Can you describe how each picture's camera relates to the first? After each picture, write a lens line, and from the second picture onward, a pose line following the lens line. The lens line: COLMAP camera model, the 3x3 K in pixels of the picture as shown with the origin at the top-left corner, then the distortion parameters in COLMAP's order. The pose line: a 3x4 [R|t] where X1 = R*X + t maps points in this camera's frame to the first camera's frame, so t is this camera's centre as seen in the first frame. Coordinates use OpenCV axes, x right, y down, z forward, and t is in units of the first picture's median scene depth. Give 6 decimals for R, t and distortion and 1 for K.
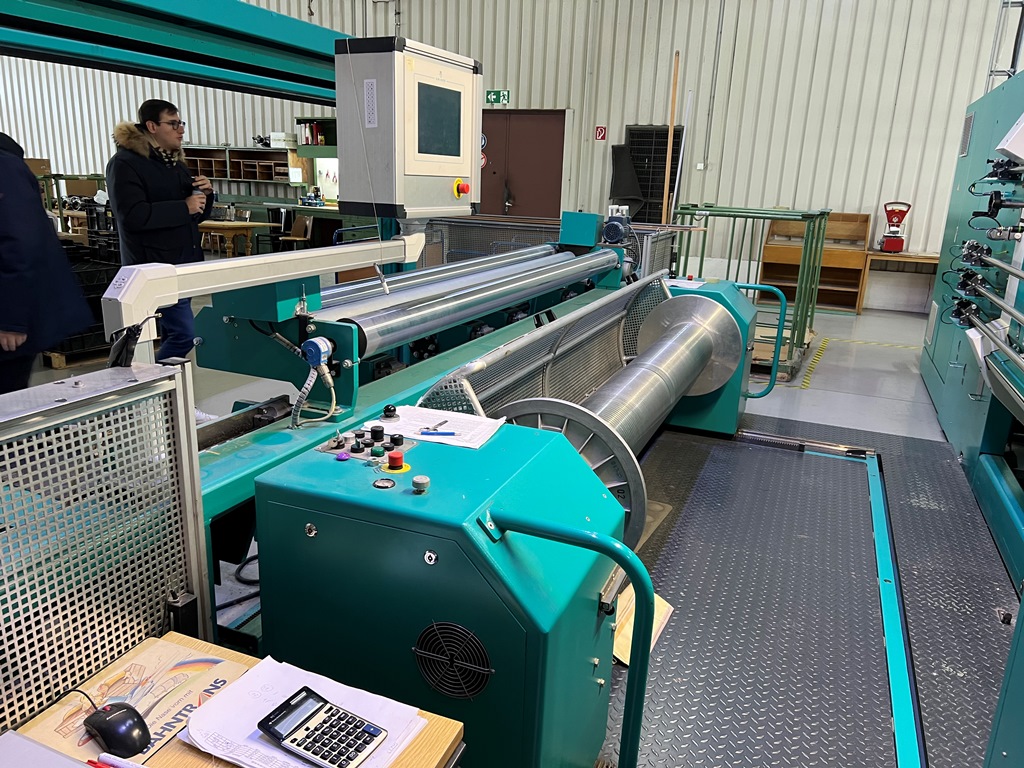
lens RADIAL K [[778.4, 0, 512.0], [0, 778.4, 384.0], [0, 0, 1]] dist [0.063882, -0.097782]
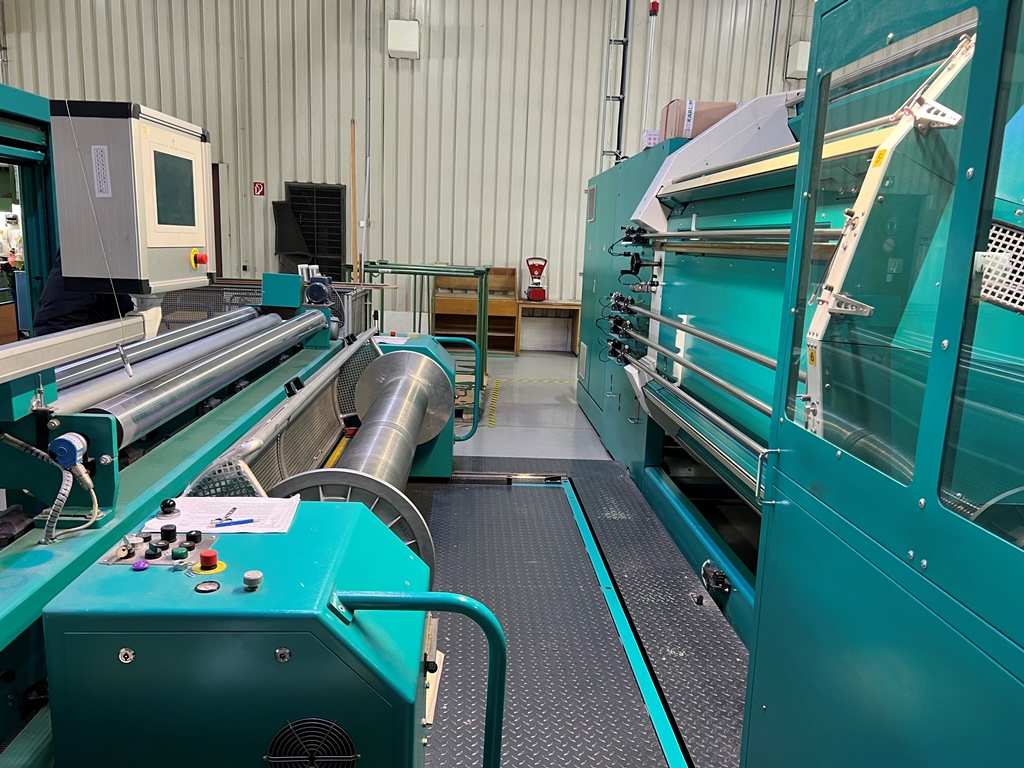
lens RADIAL K [[771.8, 0, 512.0], [0, 771.8, 384.0], [0, 0, 1]] dist [0.065925, -0.097264]
pose [[0.900421, -0.079227, 0.427743, -0.132305], [0.104805, 0.993821, -0.036542, -0.024225], [-0.422205, 0.077733, 0.903161, -0.000925]]
